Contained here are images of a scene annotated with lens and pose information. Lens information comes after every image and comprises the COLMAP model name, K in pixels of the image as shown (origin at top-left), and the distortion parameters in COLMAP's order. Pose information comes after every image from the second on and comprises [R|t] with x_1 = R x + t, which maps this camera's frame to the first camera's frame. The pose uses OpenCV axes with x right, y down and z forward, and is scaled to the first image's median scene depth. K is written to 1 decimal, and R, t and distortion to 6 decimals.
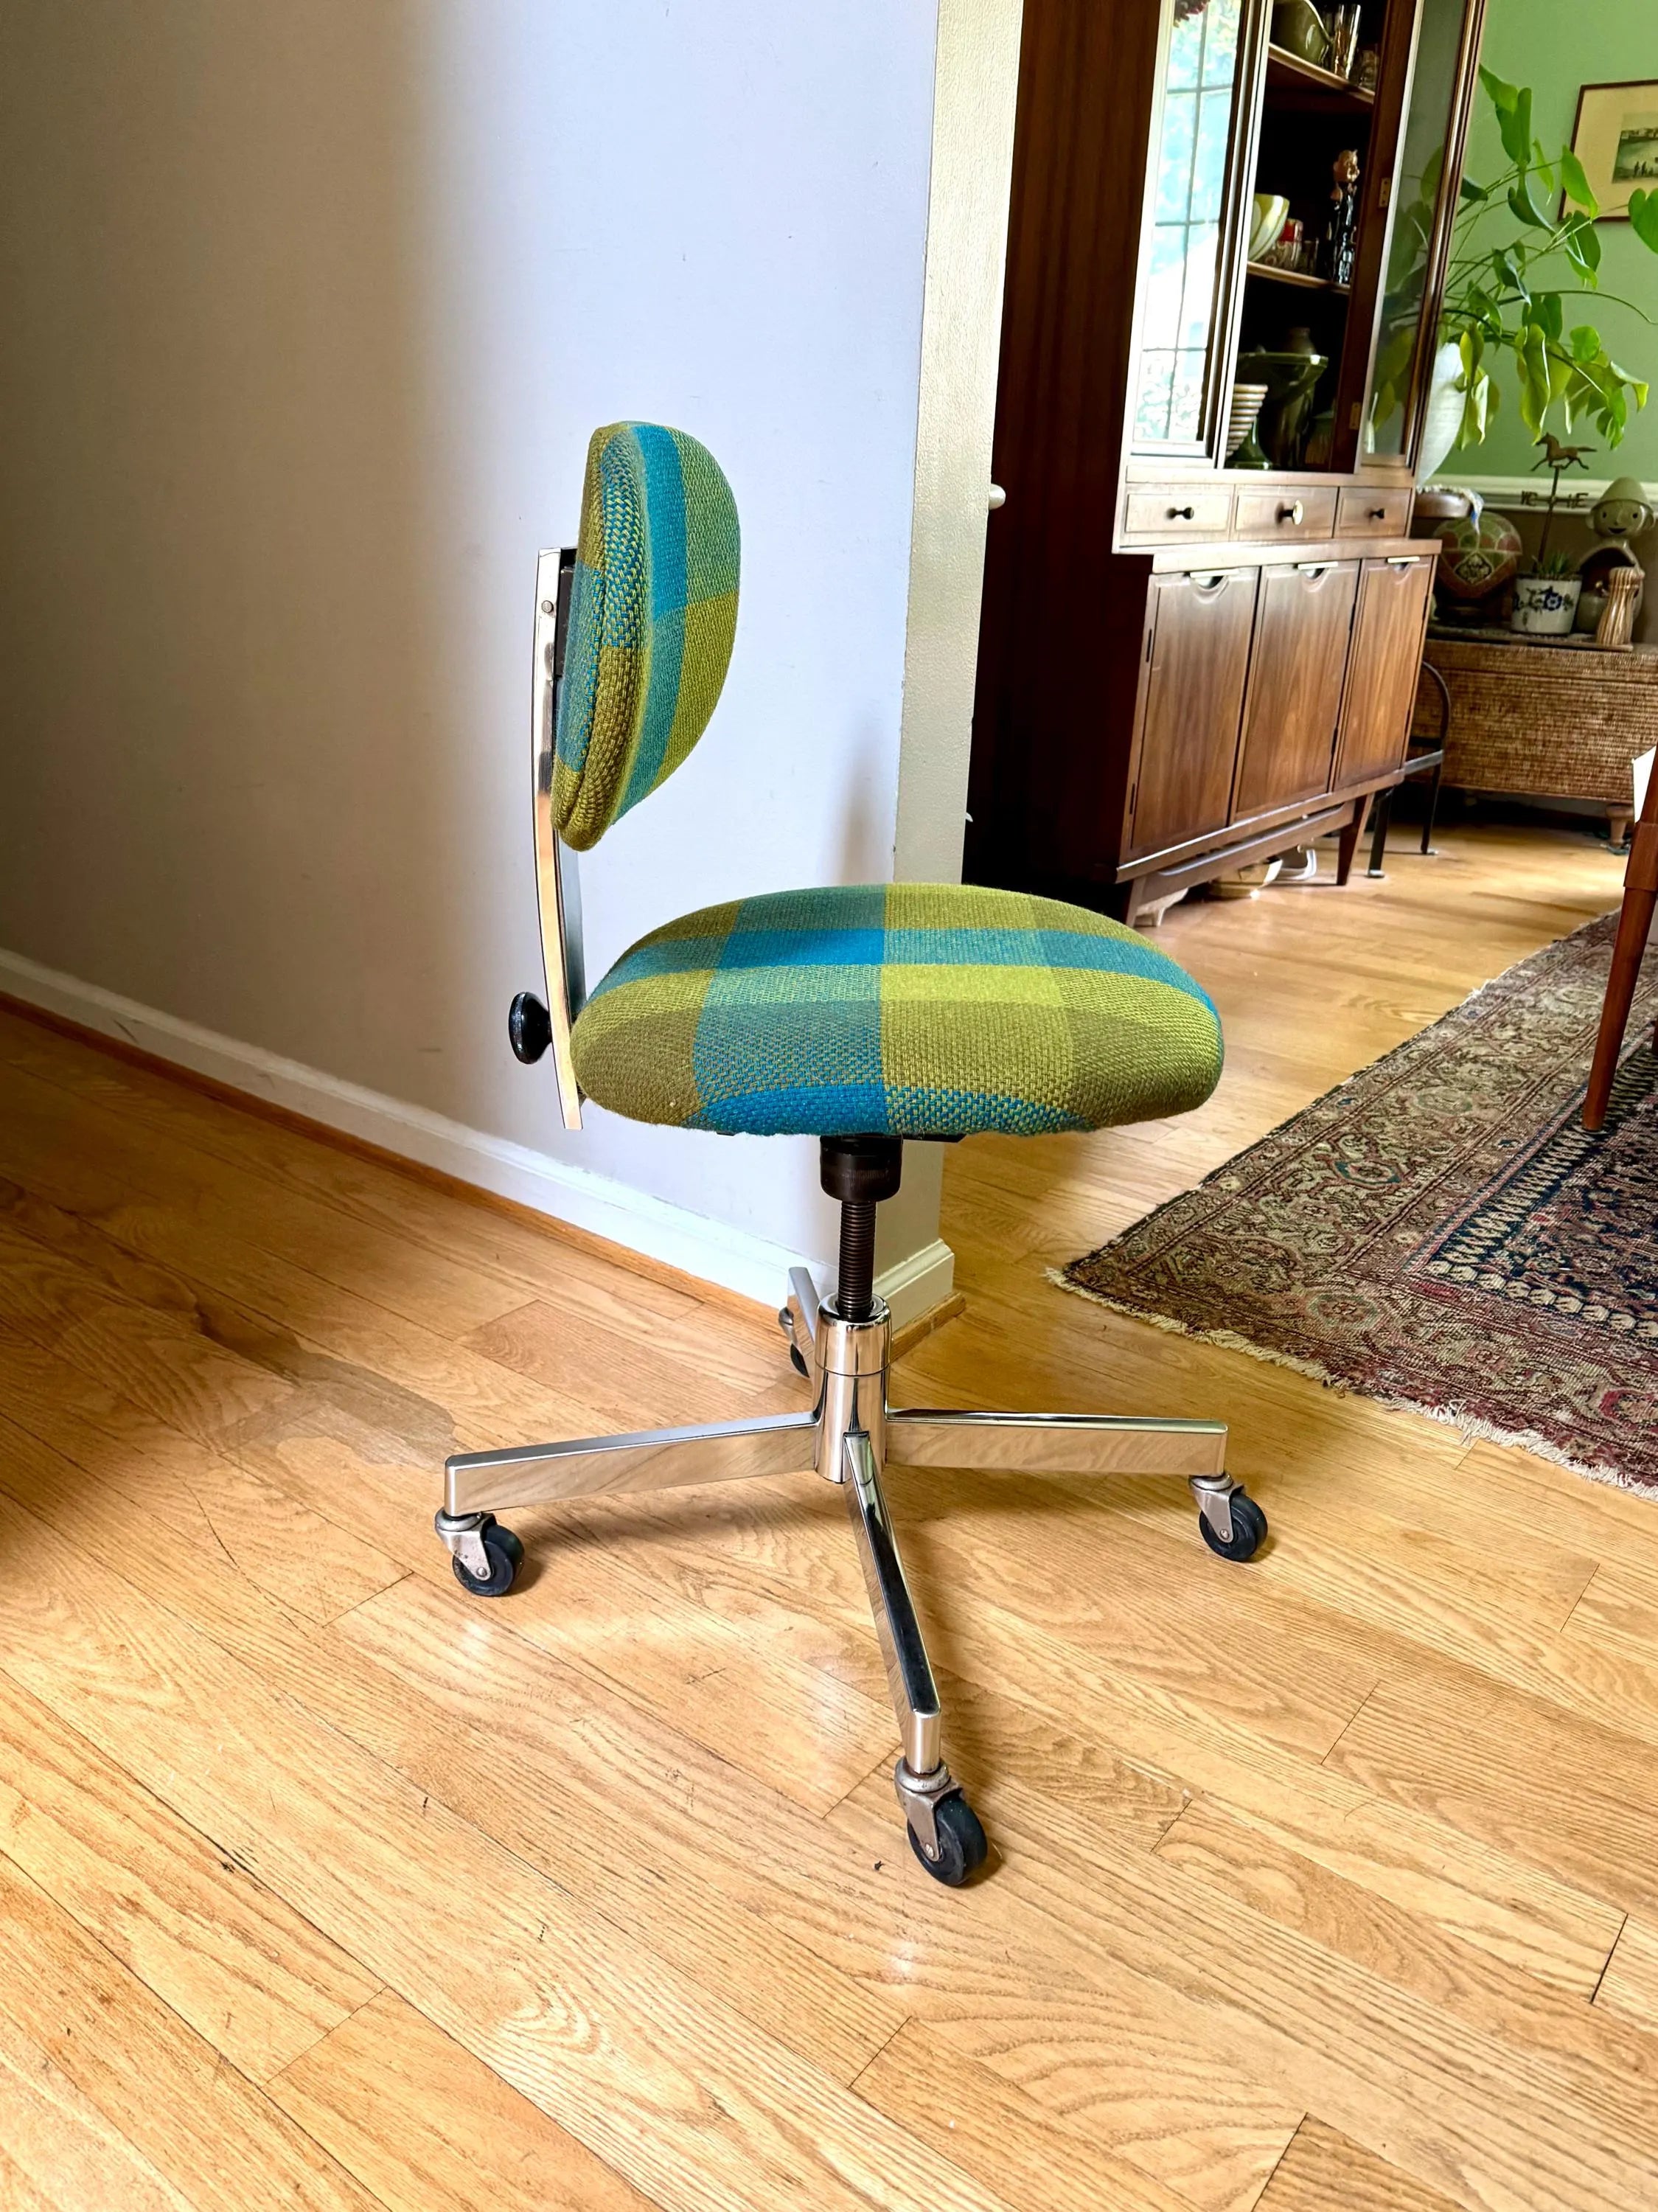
lens RADIAL K [[1681.6, 0, 827.1], [0, 1681.6, 1106.8], [0, 0, 1]] dist [0.020651, -0.024379]
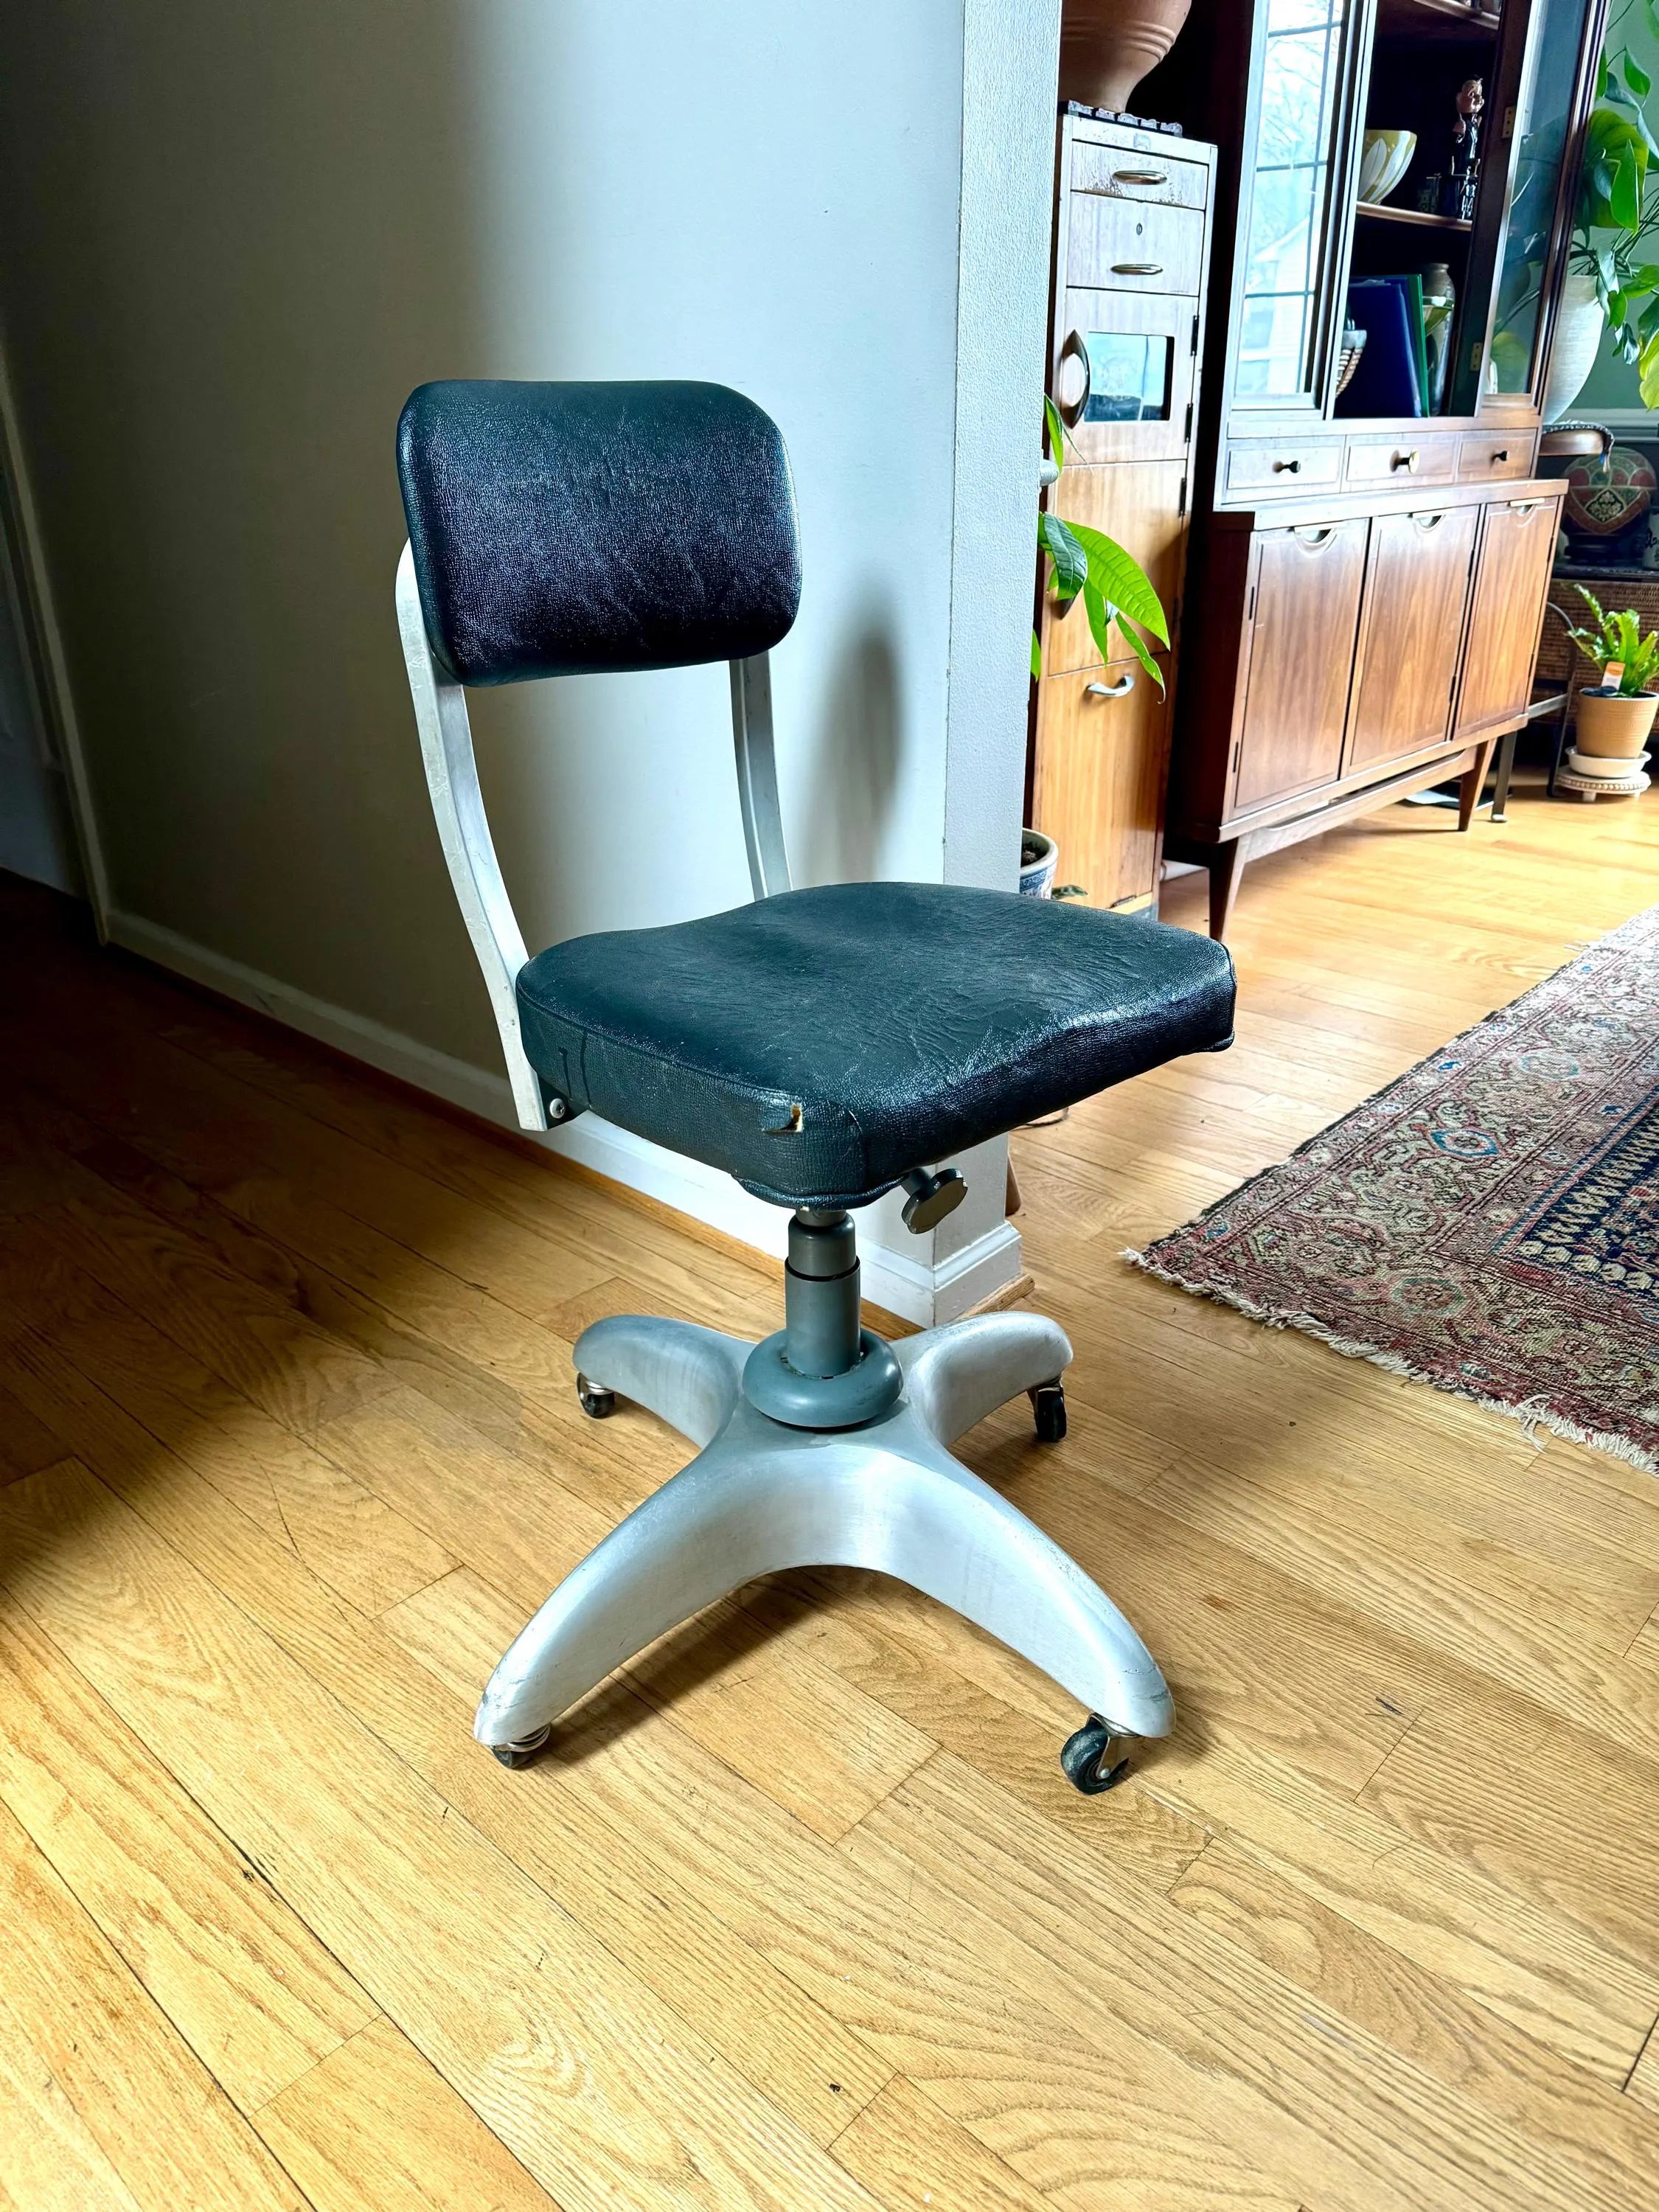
lens RADIAL K [[1569.6, 0, 846.9], [0, 1569.6, 1094.4], [0, 0, 1]] dist [0.012924, -0.013642]
pose [[0.995657, -0.002040, -0.093075, 0.084383], [0.006047, 0.999066, 0.042795, -0.054738], [0.092901, -0.043172, 0.994739, 0.087549]]
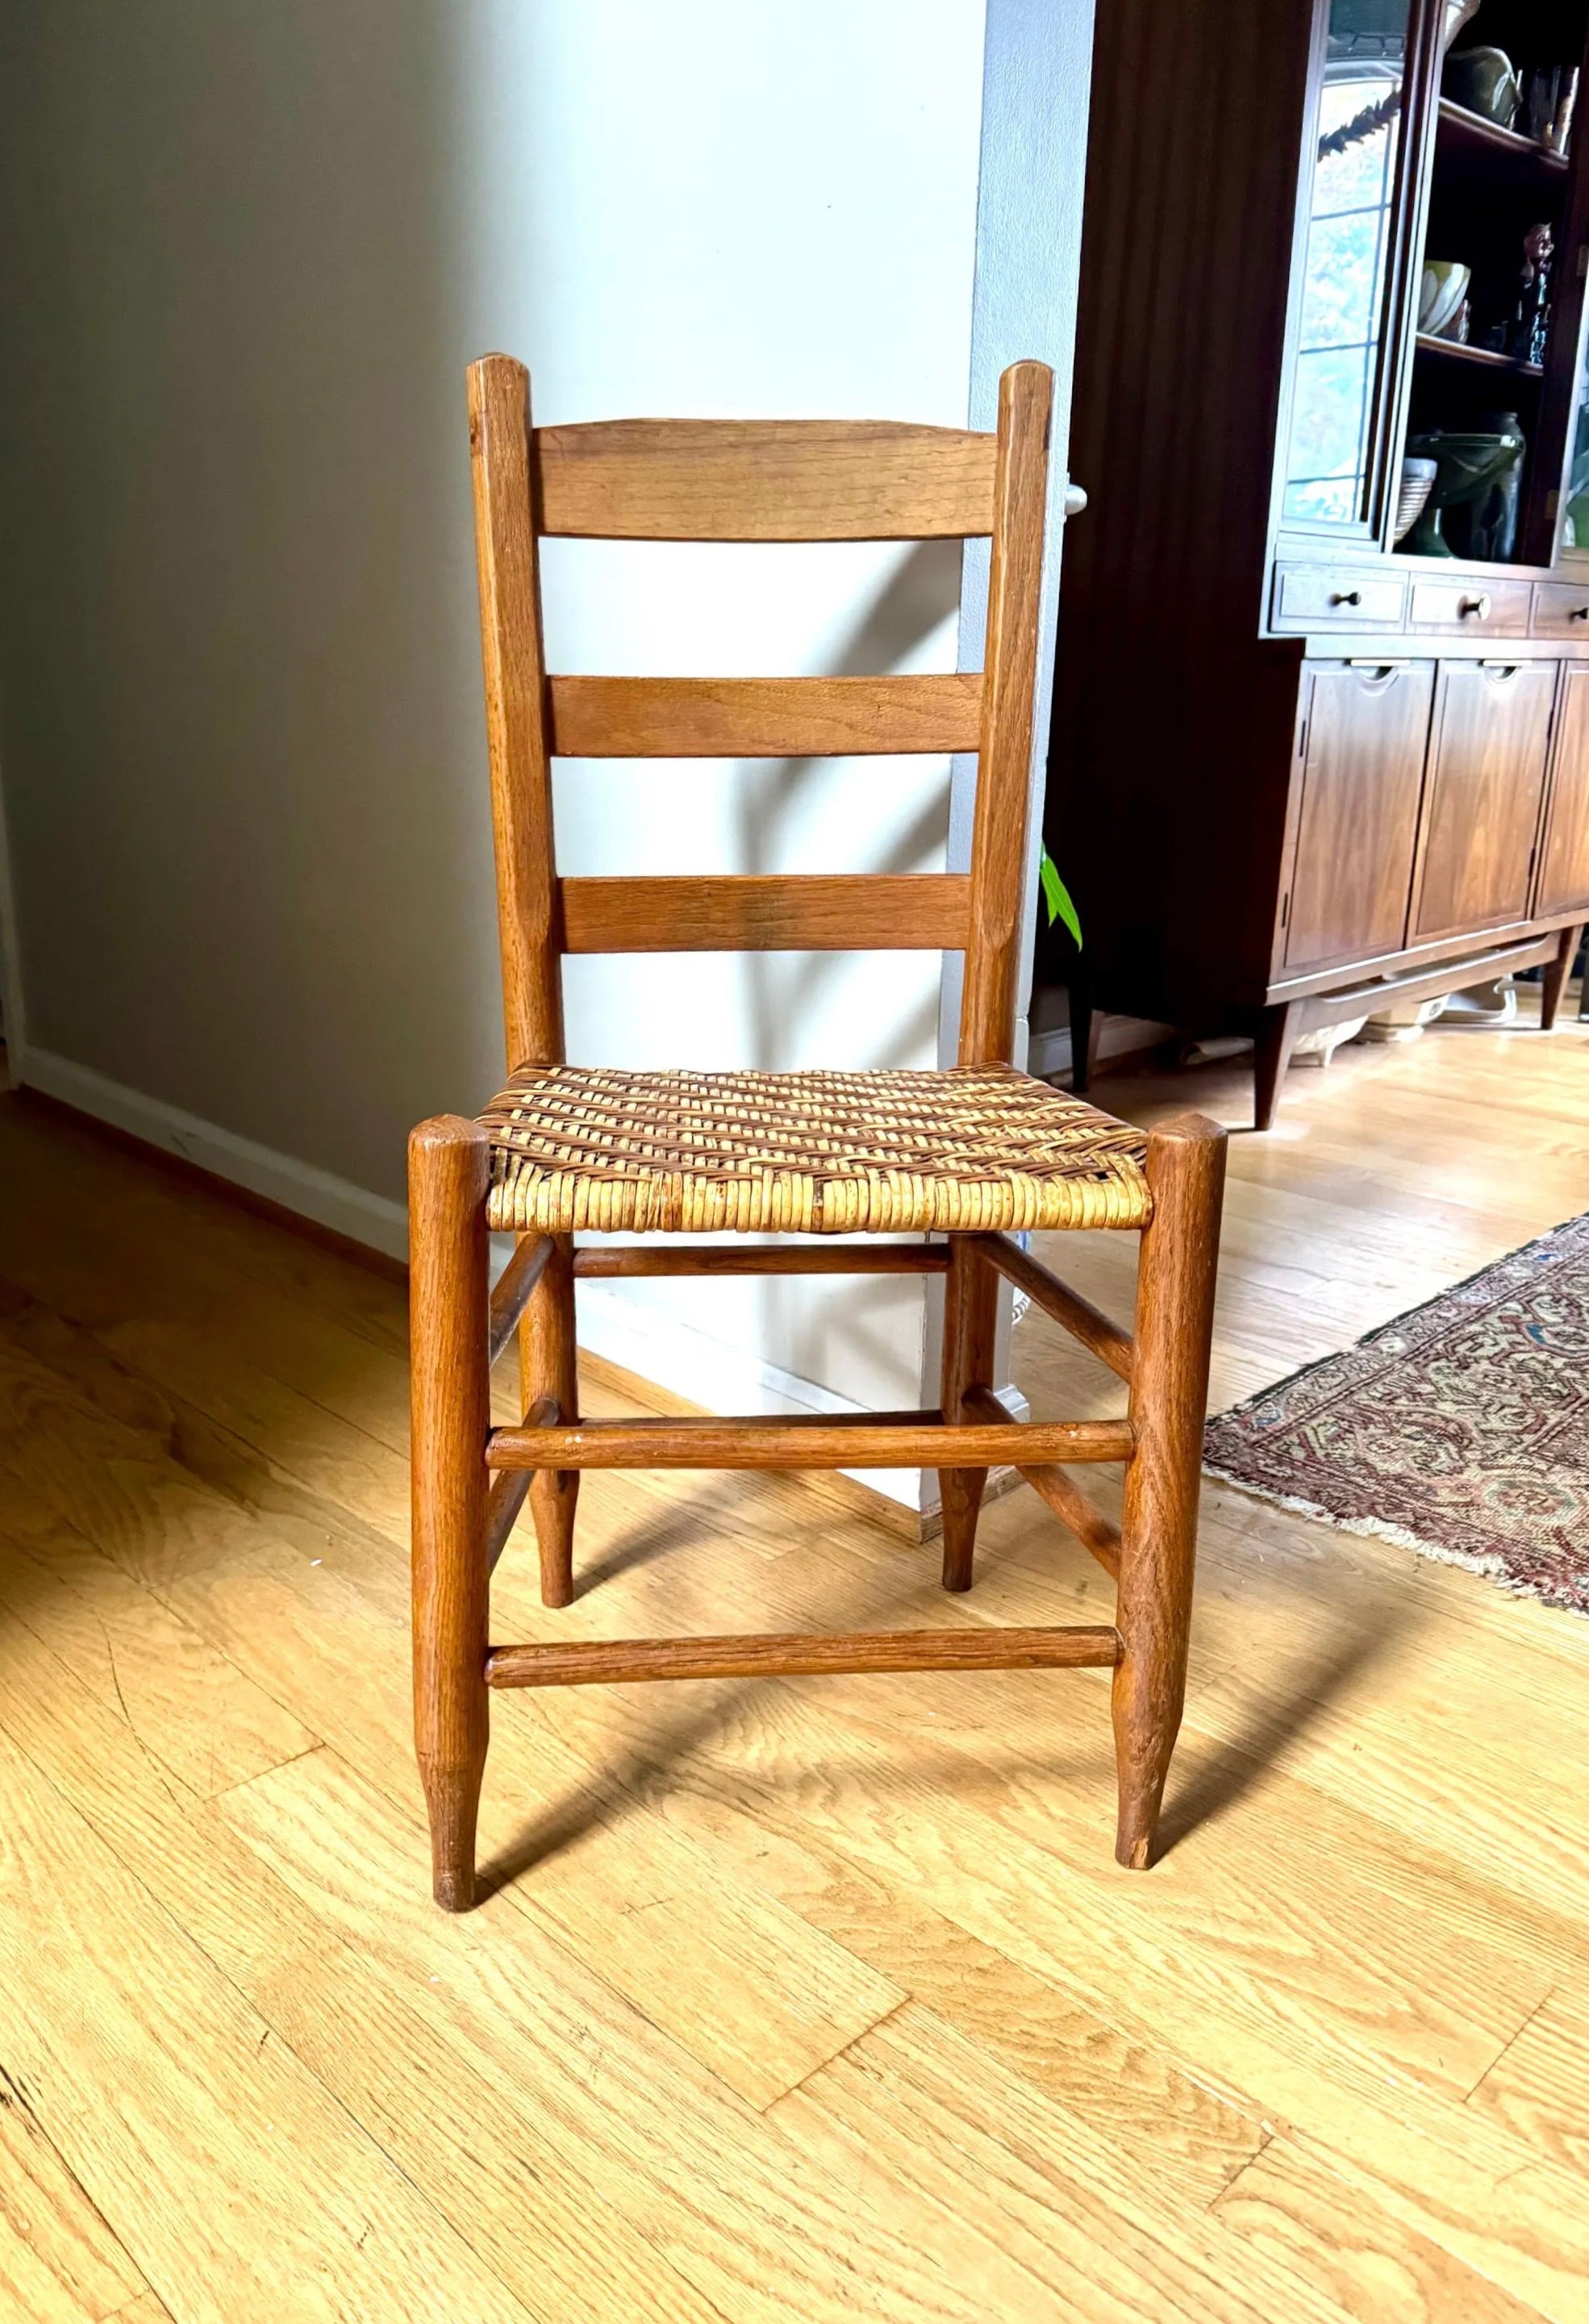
lens RADIAL K [[1726.0, 0, 737.6], [0, 1726.0, 1126.5], [0, 0, 1]] dist [-0.006051, 0.002460]
pose [[0.987916, 0.017382, -0.154010, 0.088675], [-0.032119, 0.995080, -0.093719, 0.051088], [0.151624, 0.097533, 0.983615, 0.180948]]
